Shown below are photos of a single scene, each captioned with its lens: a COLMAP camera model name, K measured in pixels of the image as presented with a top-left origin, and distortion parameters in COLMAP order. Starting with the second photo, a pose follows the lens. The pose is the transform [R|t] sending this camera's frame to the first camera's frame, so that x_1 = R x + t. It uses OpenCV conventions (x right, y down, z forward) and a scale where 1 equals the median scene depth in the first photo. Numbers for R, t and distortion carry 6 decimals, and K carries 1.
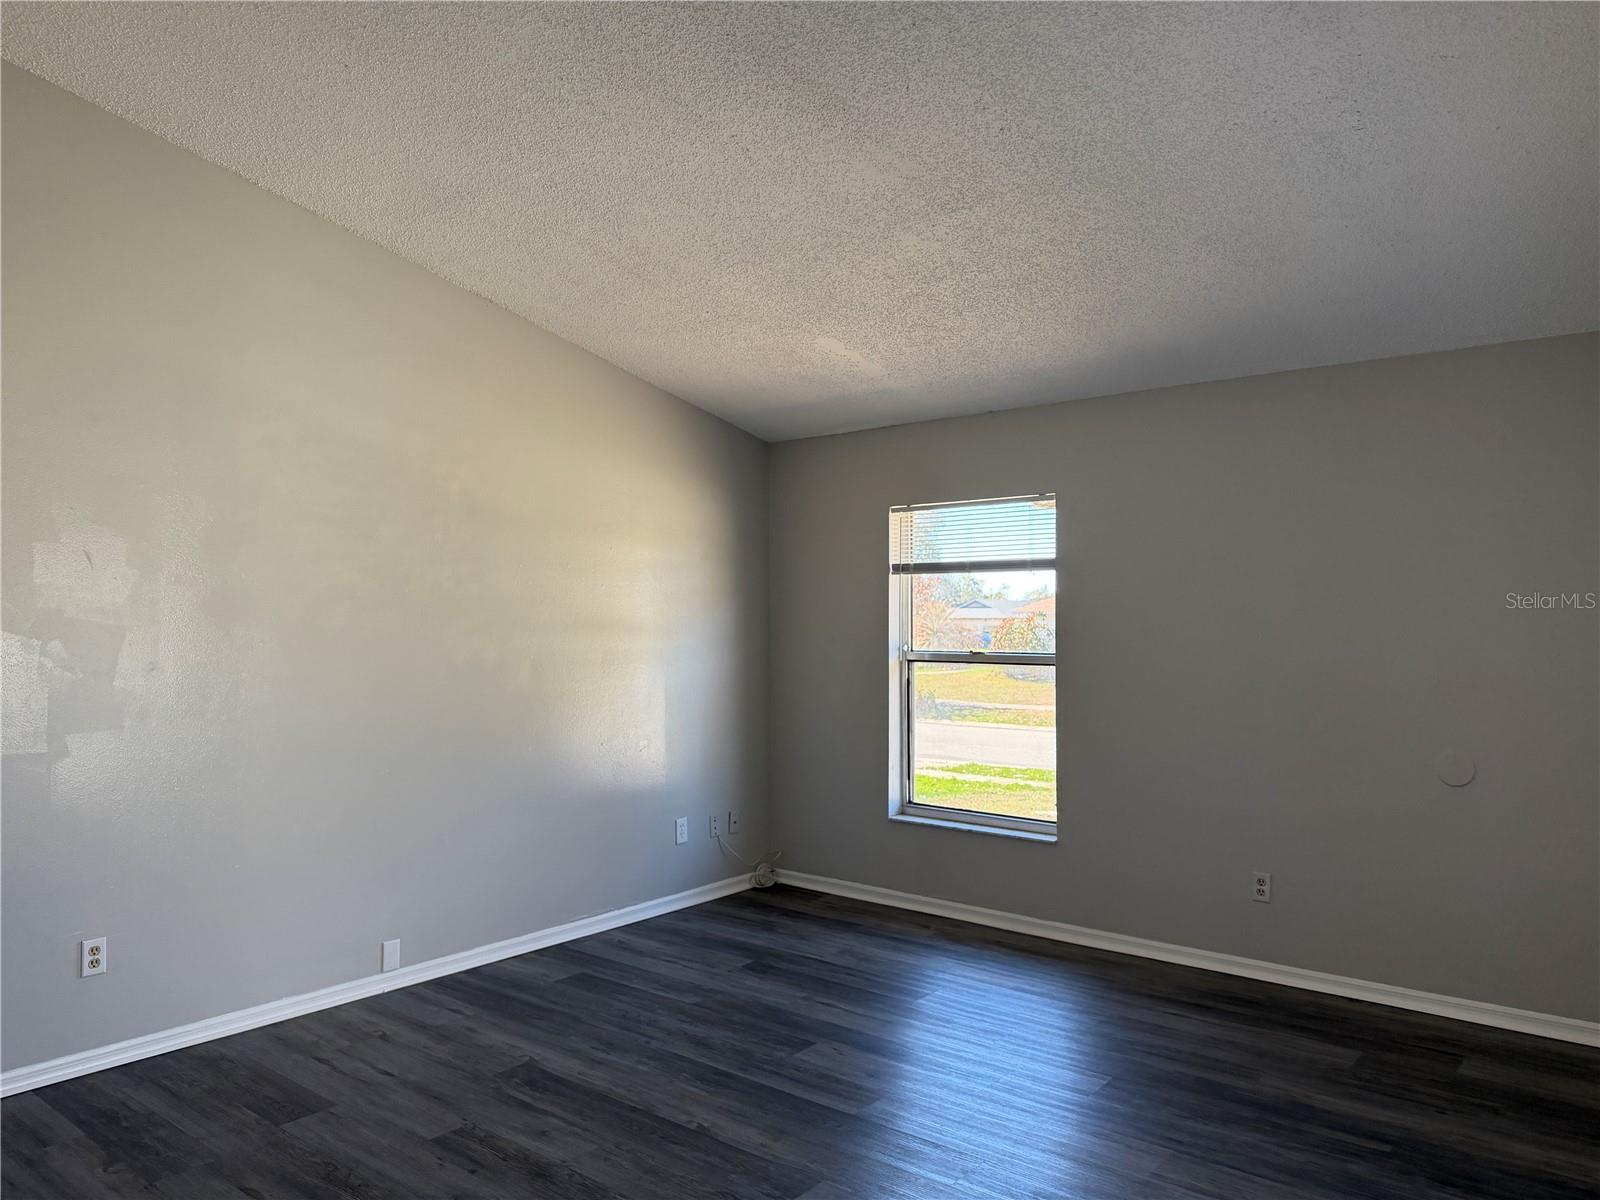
lens RADIAL K [[1108.2, 0, 792.3], [0, 1108.2, 599.2], [0, 0, 1]] dist [0.028268, -0.018123]
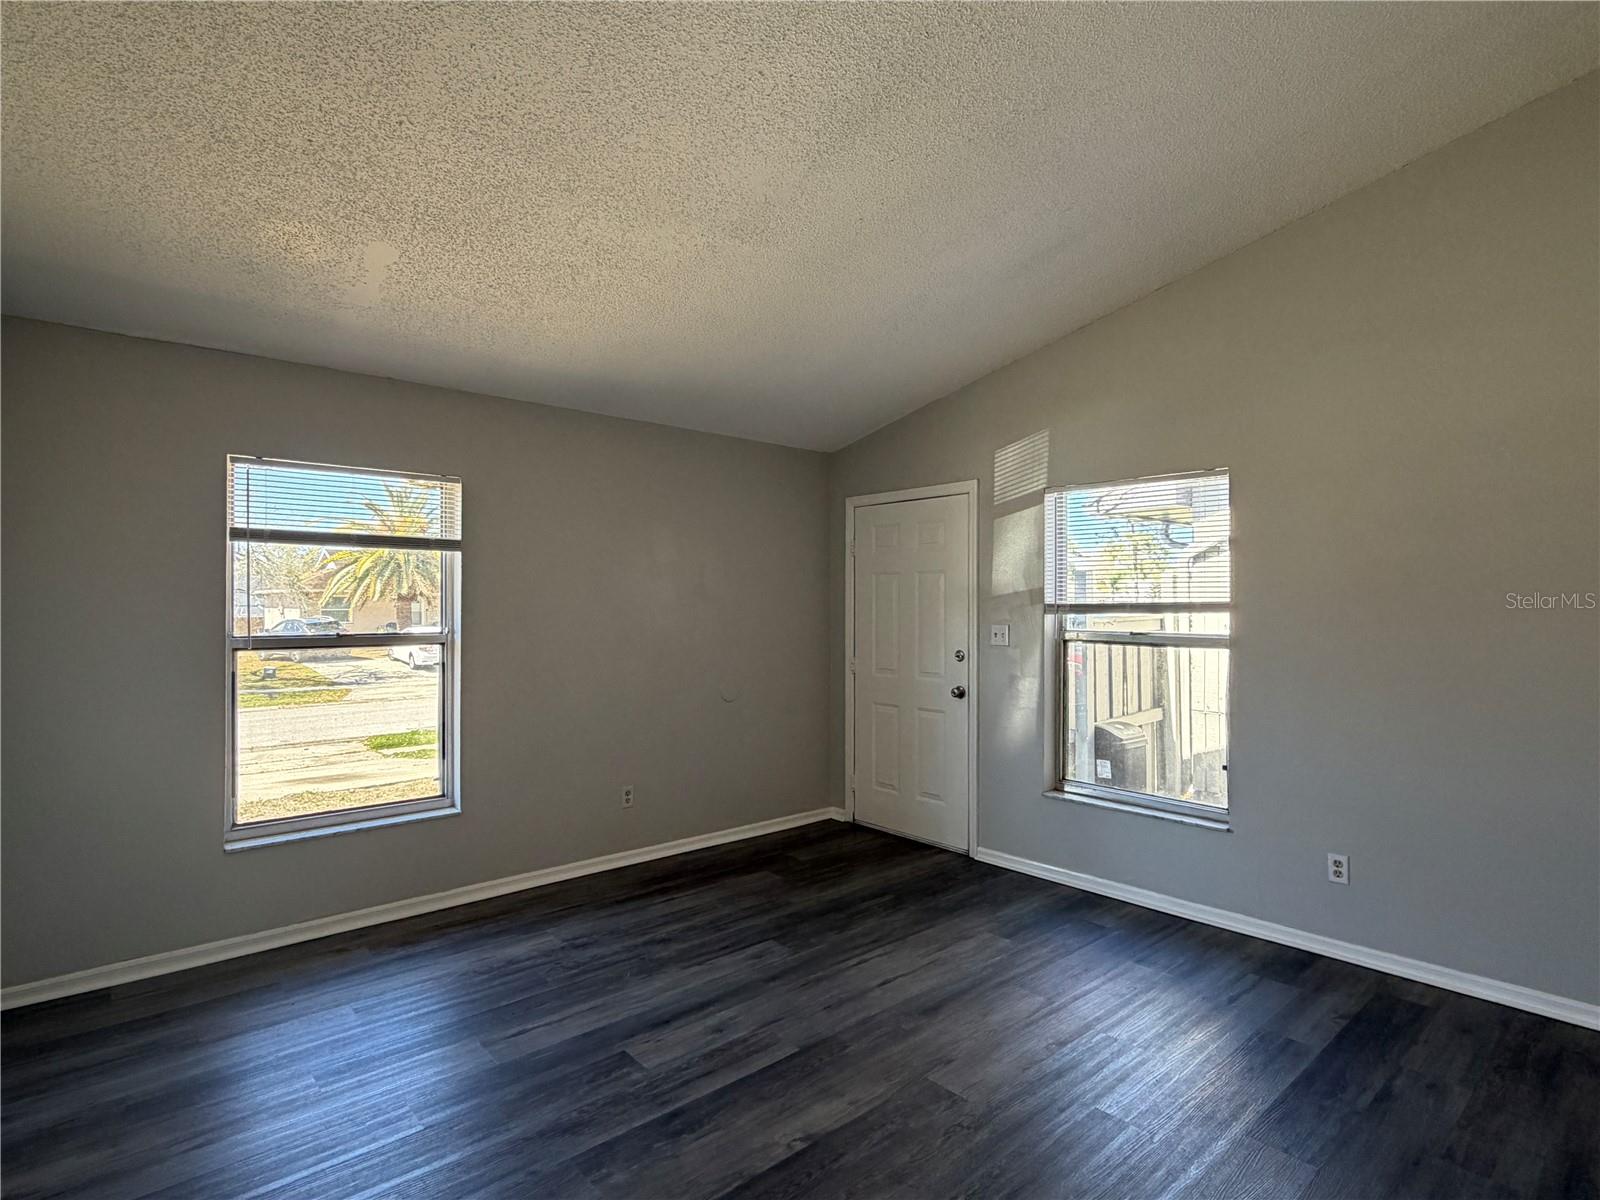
lens RADIAL K [[840.3, 0, 790.6], [0, 840.3, 604.2], [0, 0, 1]] dist [0.015406, 0.001113]
pose [[0.168516, 0.000658, 0.985699, -0.574006], [-0.019531, 0.999806, 0.002671, 0.018015], [-0.985505, -0.019702, 0.168497, 0.661550]]
